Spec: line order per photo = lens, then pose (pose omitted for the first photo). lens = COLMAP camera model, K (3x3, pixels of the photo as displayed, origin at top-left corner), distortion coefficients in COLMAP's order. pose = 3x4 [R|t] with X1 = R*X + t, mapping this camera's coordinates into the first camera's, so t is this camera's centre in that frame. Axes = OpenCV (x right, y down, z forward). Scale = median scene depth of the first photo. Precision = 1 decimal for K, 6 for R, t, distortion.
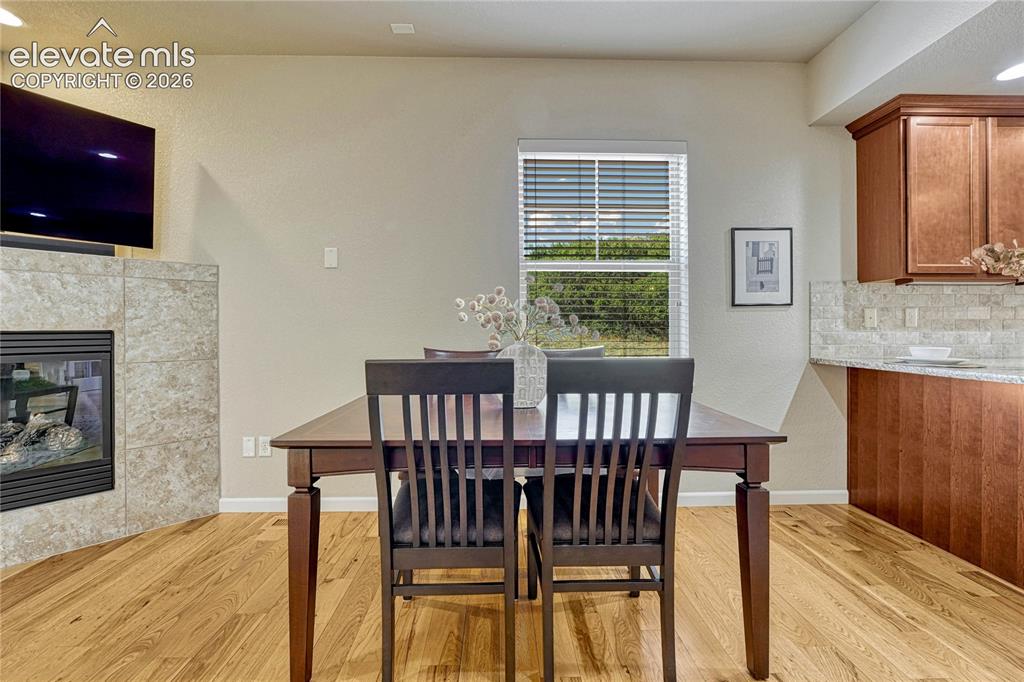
lens RADIAL K [[426.6, 0, 511.5], [0, 426.6, 332.4], [0, 0, 1]] dist [-0.007943, 0.000403]
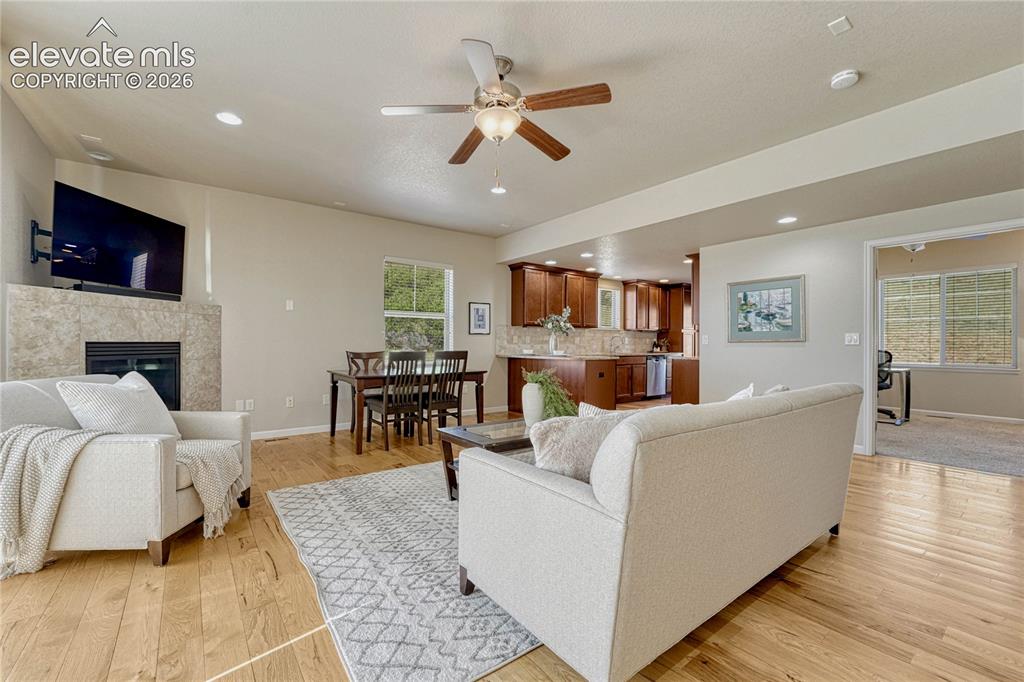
lens RADIAL K [[426.6, 0, 506.4], [0, 426.6, 340.1], [0, 0, 1]] dist [-0.007943, 0.000403]
pose [[0.818212, 0.010888, 0.574813, -0.758855], [-0.004359, 0.999909, -0.012736, 0.004481], [-0.574900, 0.007916, 0.818185, -1.197086]]
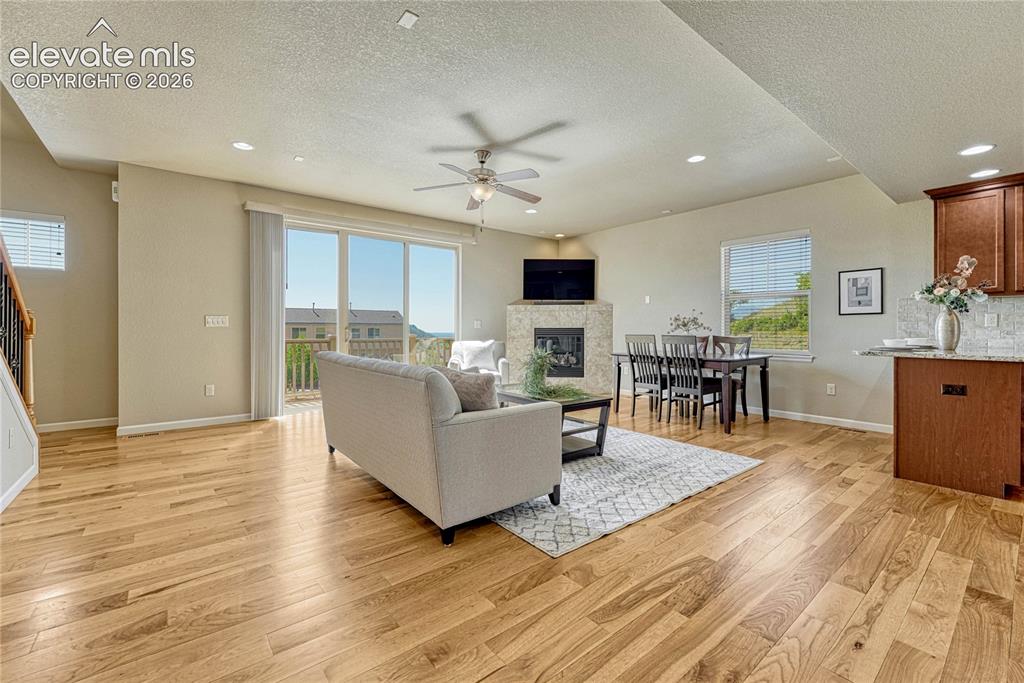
lens RADIAL K [[426.6, 0, 514.7], [0, 426.6, 328.4], [0, 0, 1]] dist [-0.007943, 0.000403]
pose [[0.607132, 0.004499, -0.794589, 1.181662], [-0.003890, 0.999989, 0.002690, -0.005214], [0.794592, 0.001457, 0.607142, -1.246216]]
